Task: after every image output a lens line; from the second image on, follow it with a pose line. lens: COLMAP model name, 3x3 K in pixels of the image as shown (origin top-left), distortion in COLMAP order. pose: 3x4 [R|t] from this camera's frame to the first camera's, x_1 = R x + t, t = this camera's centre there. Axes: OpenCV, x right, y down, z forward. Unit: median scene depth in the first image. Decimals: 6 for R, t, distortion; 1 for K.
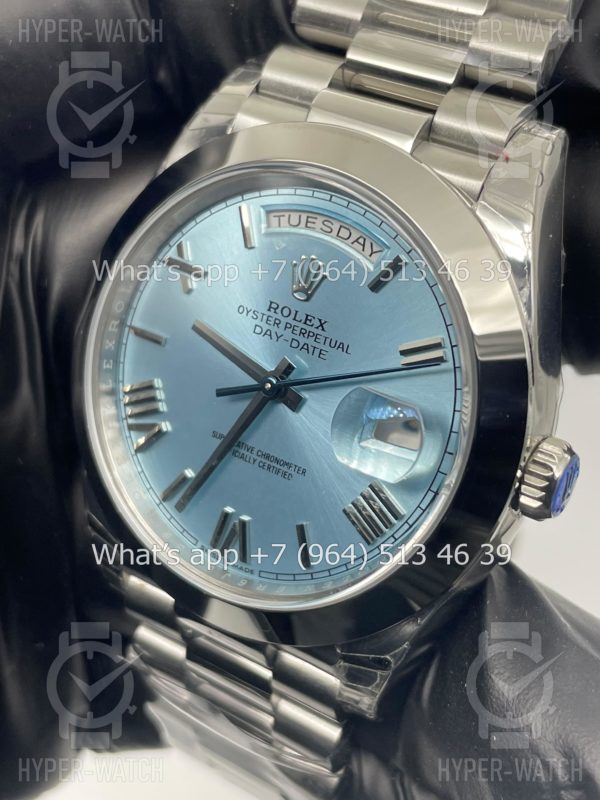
lens RADIAL K [[1274.2, 0, 300.0], [0, 1274.2, 400.0], [0, 0, 1]] dist [0.209021, -0.010696]
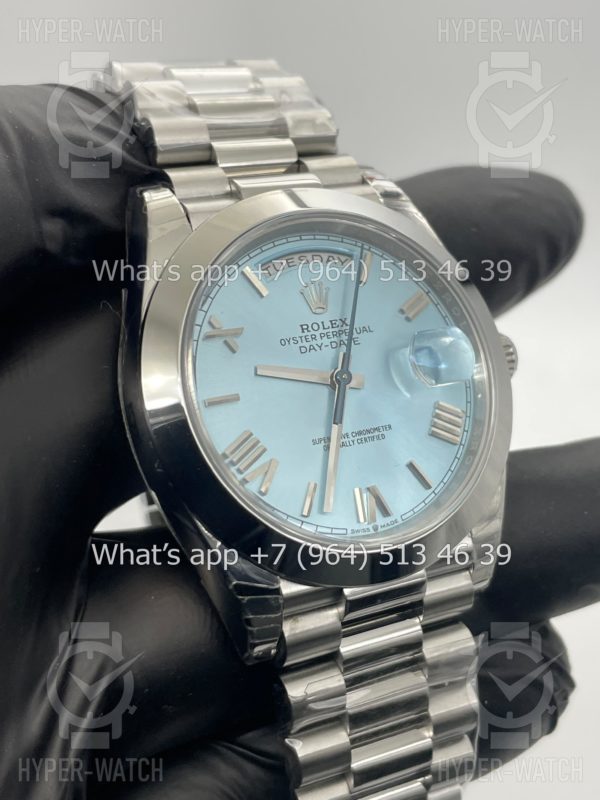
lens RADIAL K [[1274.2, 0, 300.0], [0, 1274.2, 400.0], [0, 0, 1]] dist [0.209021, -0.010696]
pose [[0.471193, -0.288546, 0.833497, -1.101622], [0.535195, 0.844668, -0.010144, -0.002125], [-0.701101, 0.450863, 0.552430, 0.333691]]
